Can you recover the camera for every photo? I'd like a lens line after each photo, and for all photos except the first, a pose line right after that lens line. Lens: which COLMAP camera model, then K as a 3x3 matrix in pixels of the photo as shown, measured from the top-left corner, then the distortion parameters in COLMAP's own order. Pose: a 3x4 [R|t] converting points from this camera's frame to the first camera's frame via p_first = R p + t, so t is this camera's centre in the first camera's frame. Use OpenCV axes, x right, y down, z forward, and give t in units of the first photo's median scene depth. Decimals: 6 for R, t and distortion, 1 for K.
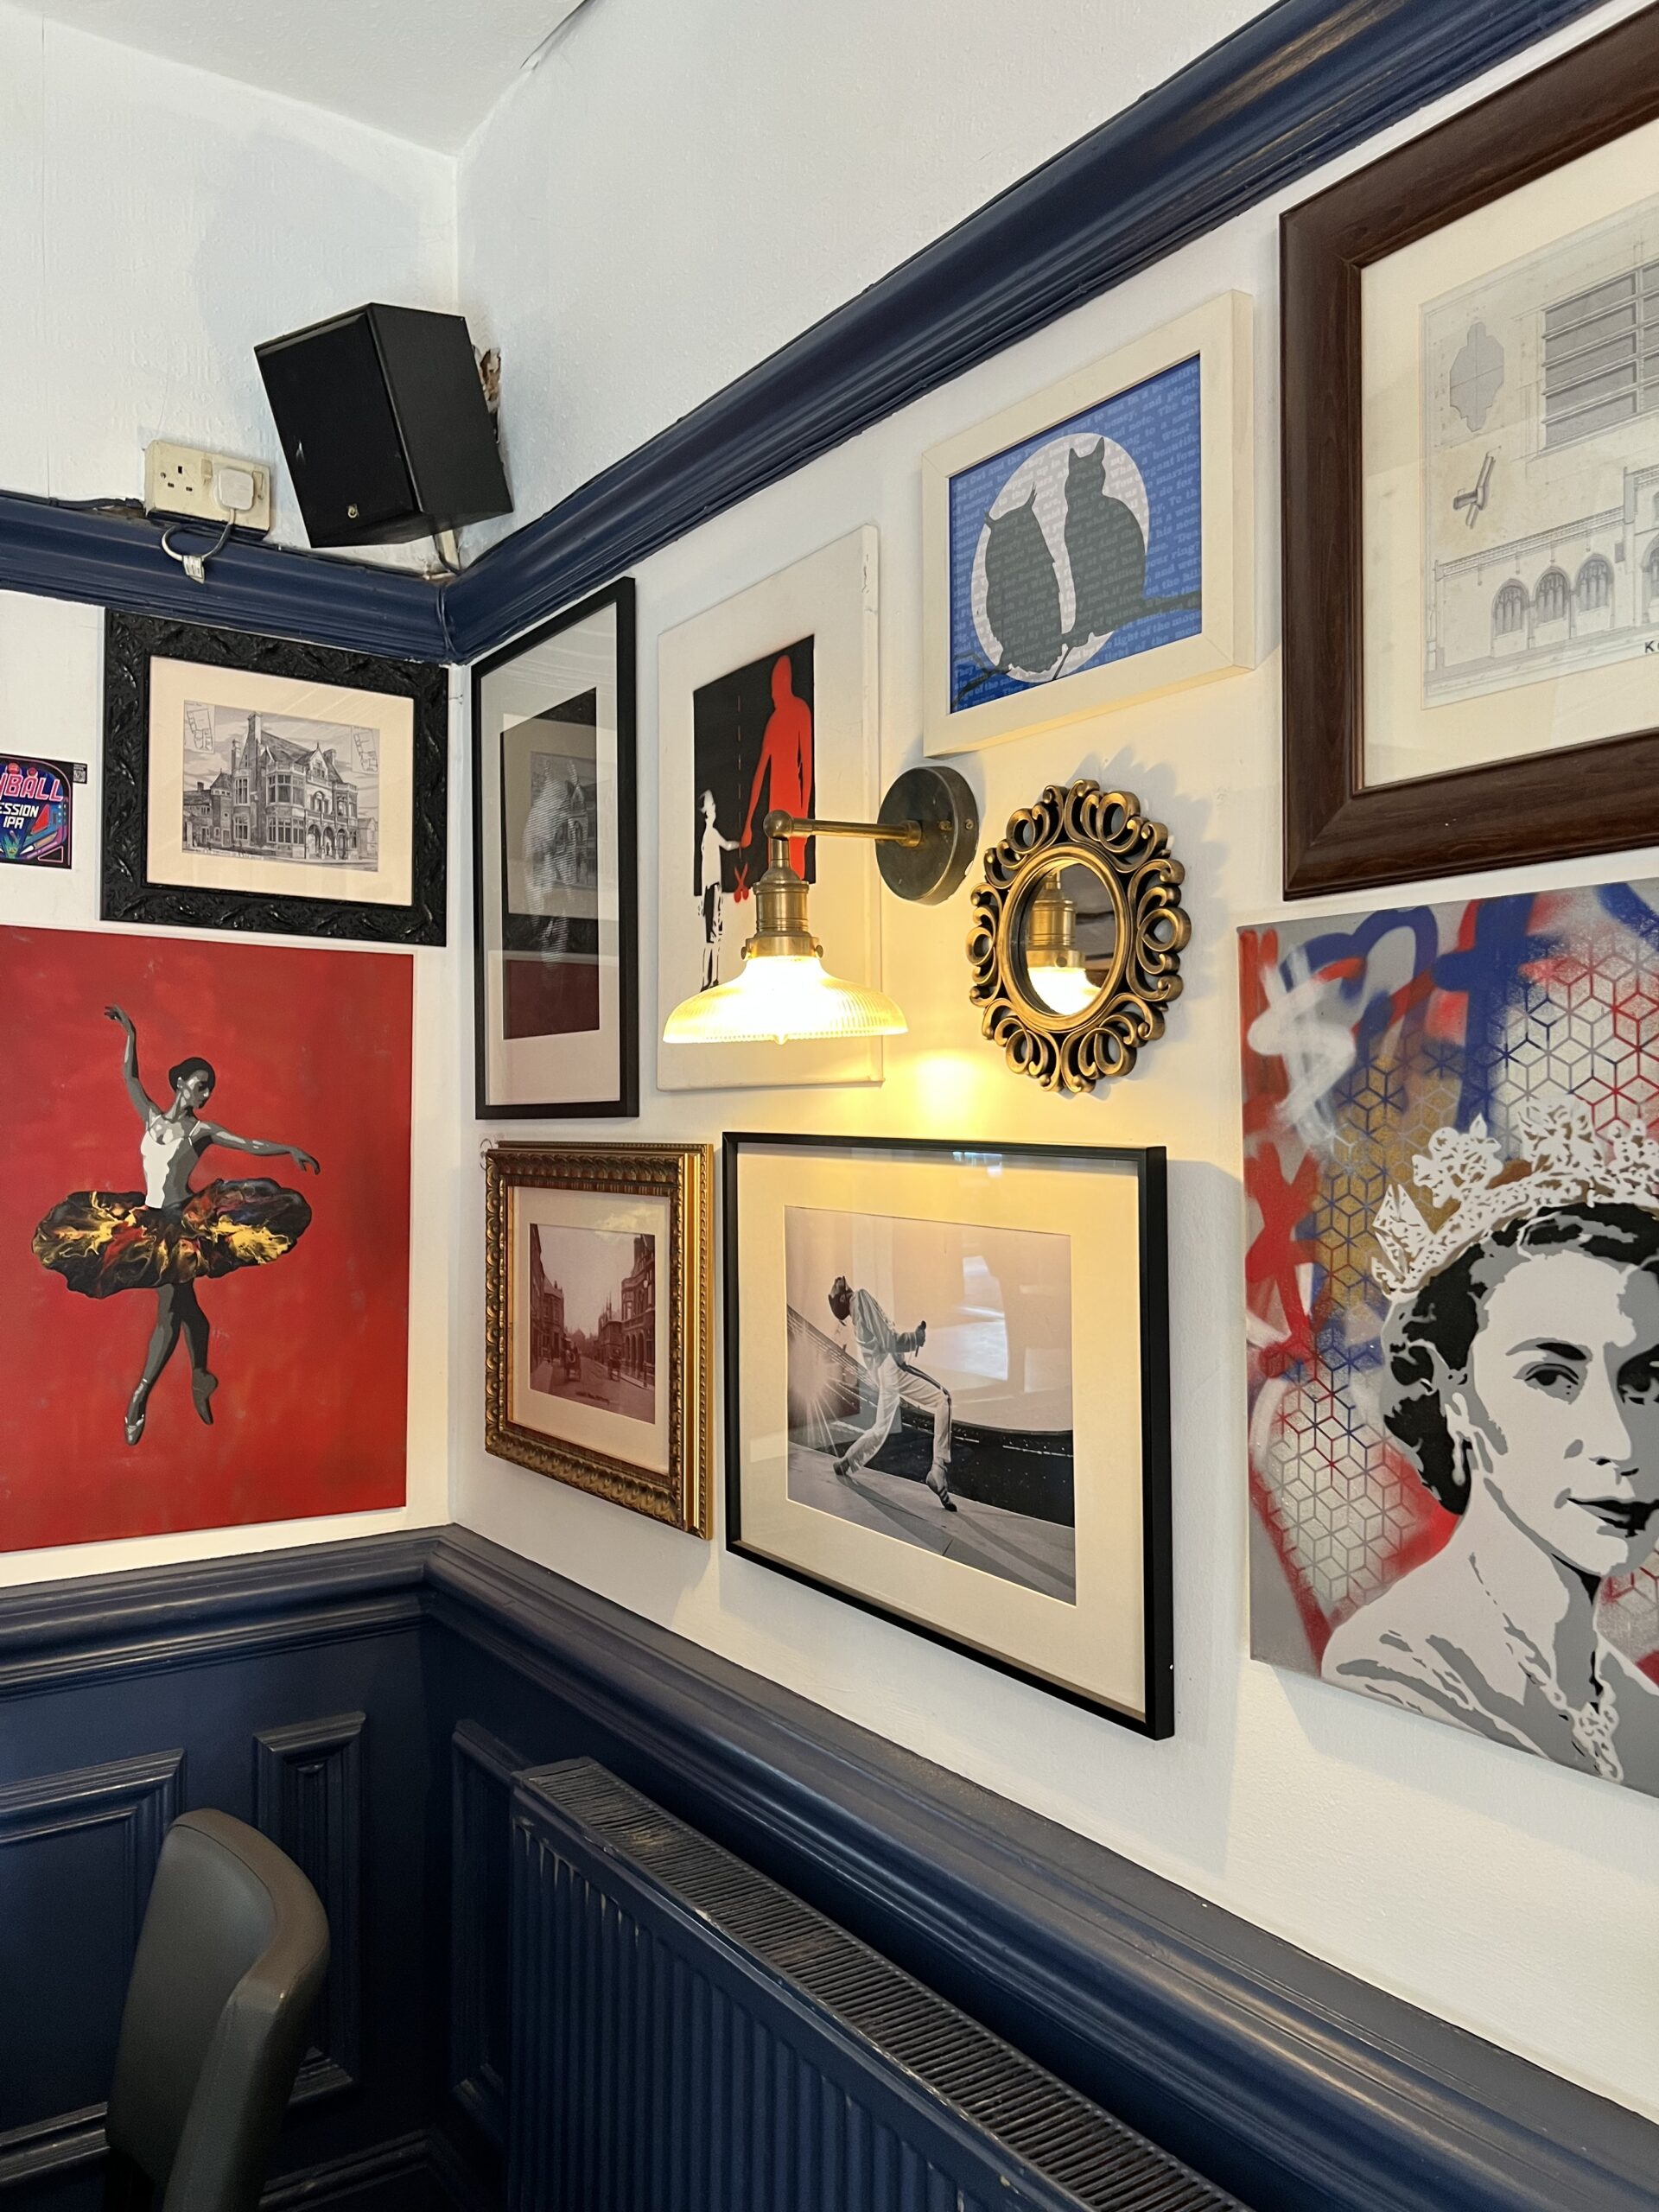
lens RADIAL K [[1649.6, 0, 811.9], [0, 1649.6, 1095.4], [0, 0, 1]] dist [0.111881, -0.211945]
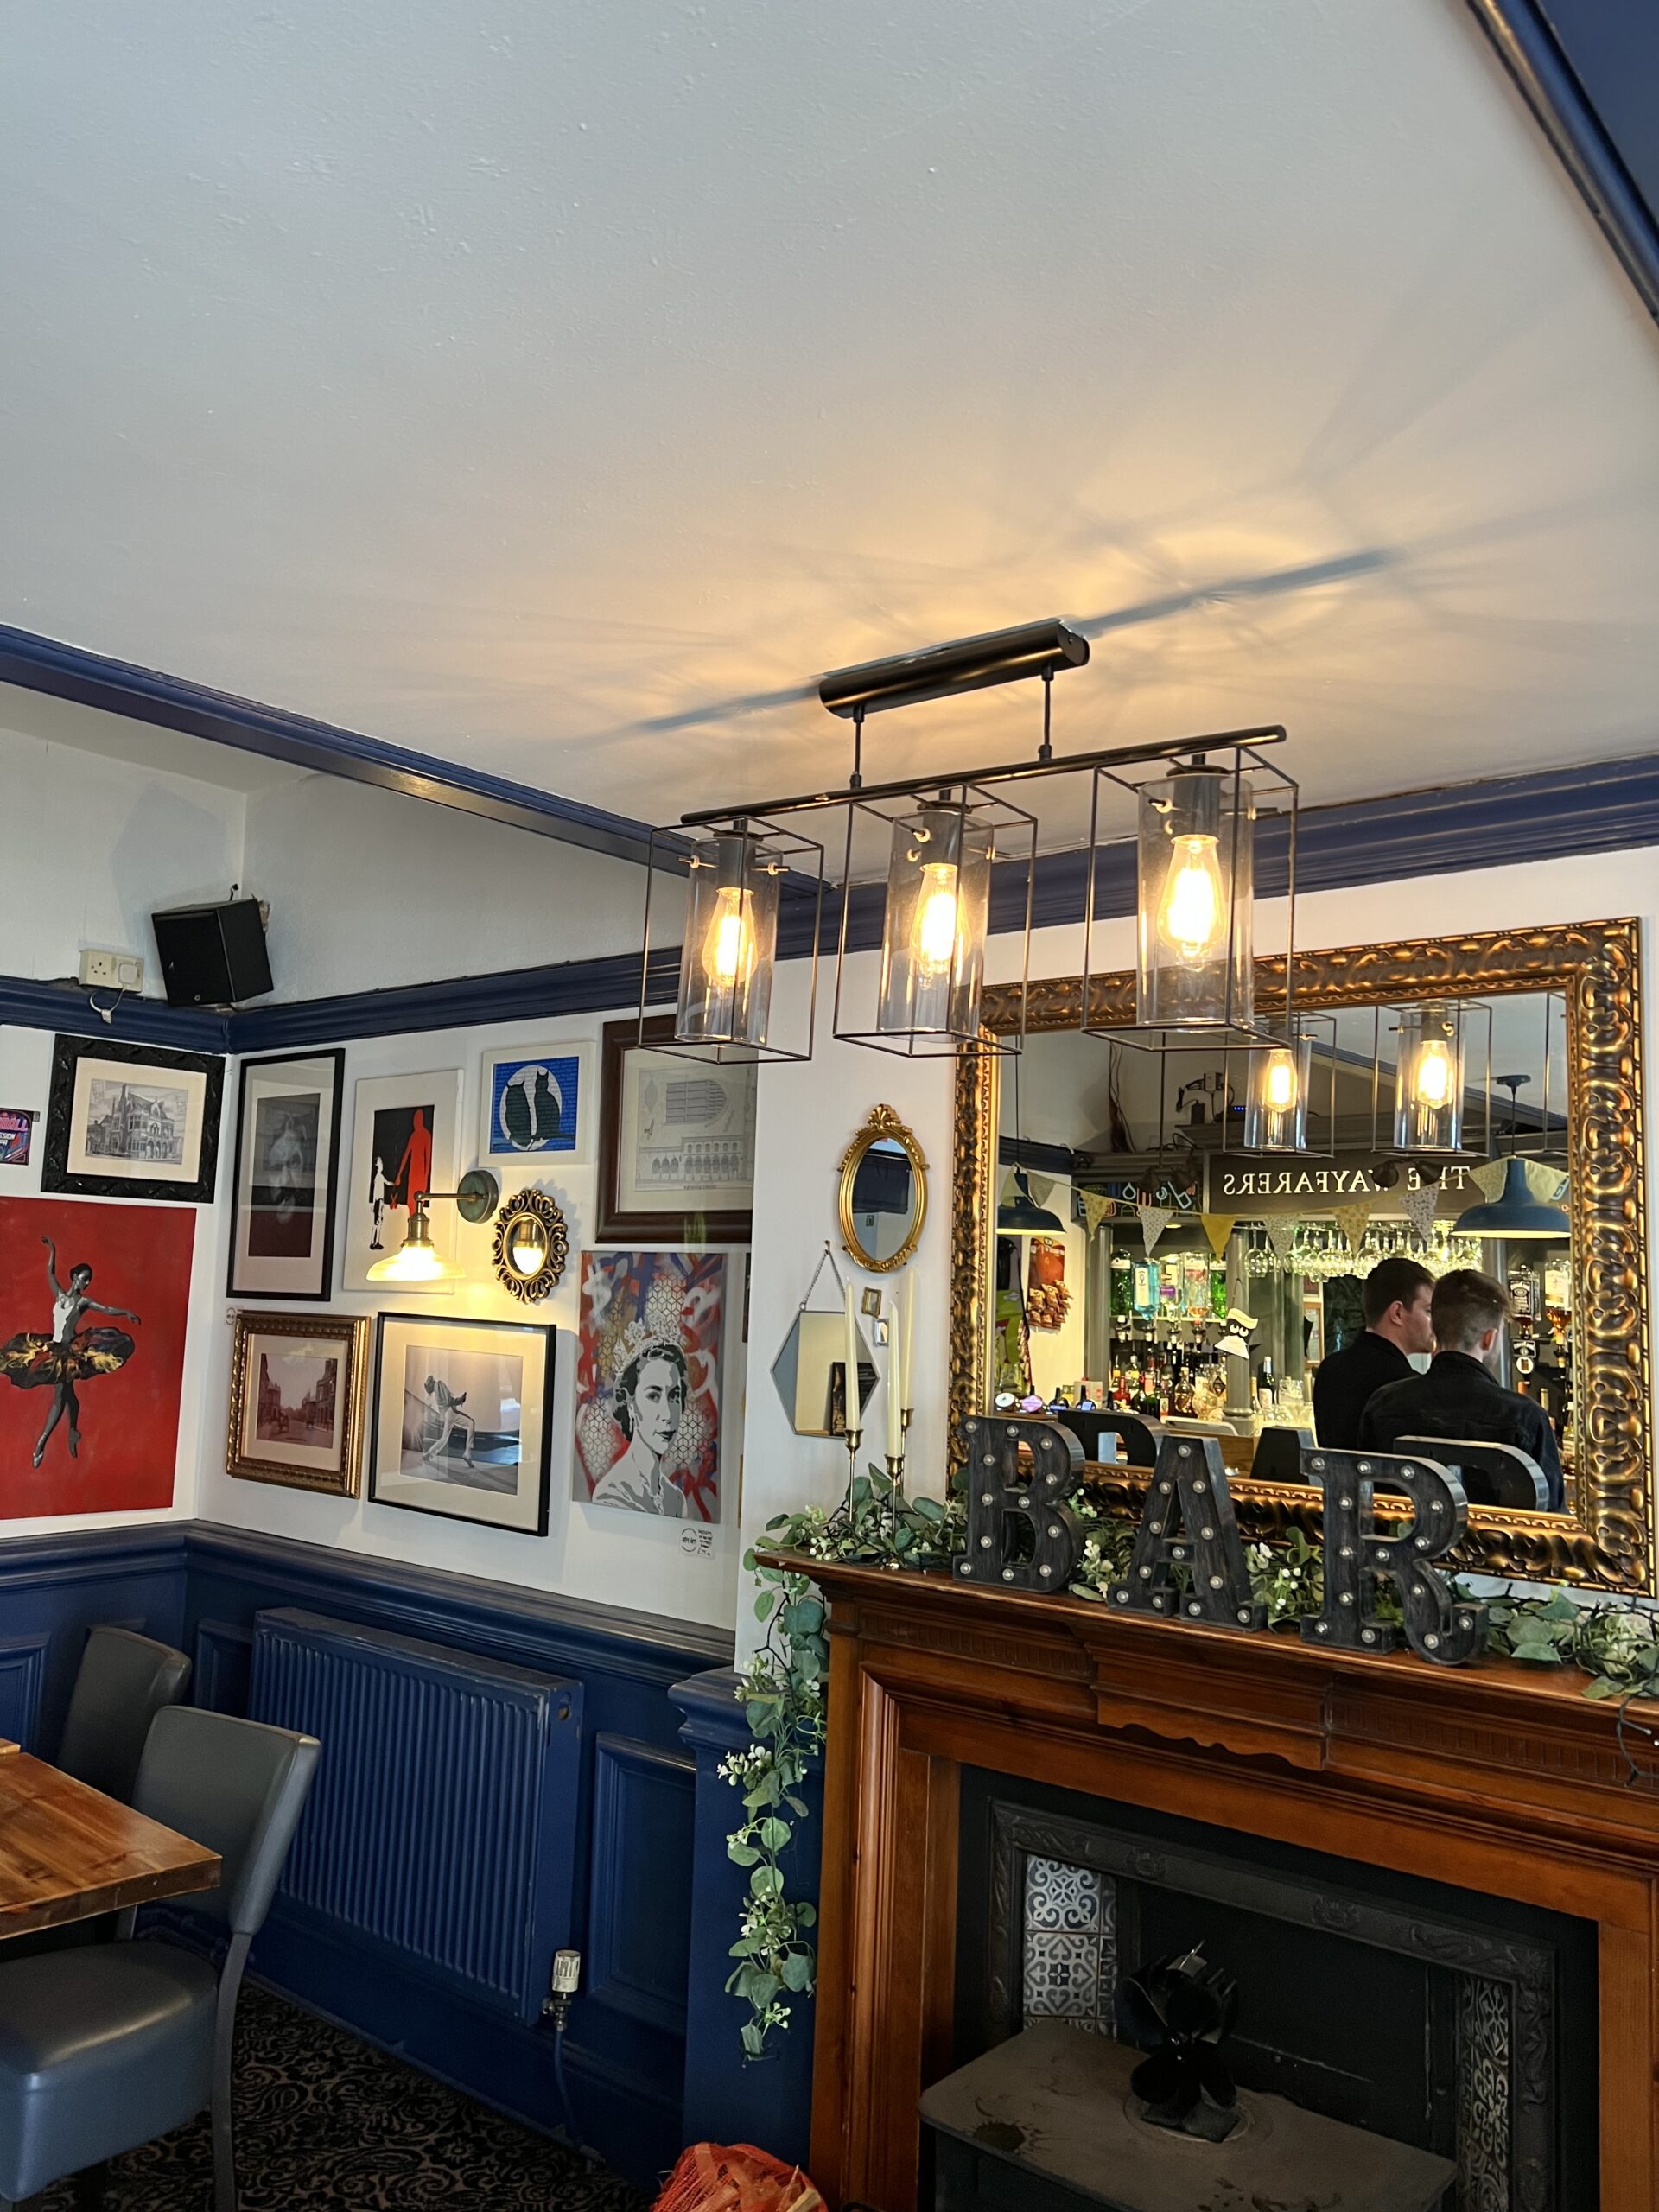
lens RADIAL K [[1649.6, 0, 811.9], [0, 1649.6, 1095.4], [0, 0, 1]] dist [0.111881, -0.211945]
pose [[0.963578, 0.058323, 0.260989, -0.089756], [-0.034162, 0.994778, -0.096173, -0.070203], [-0.265235, 0.083754, 0.960539, -1.304428]]
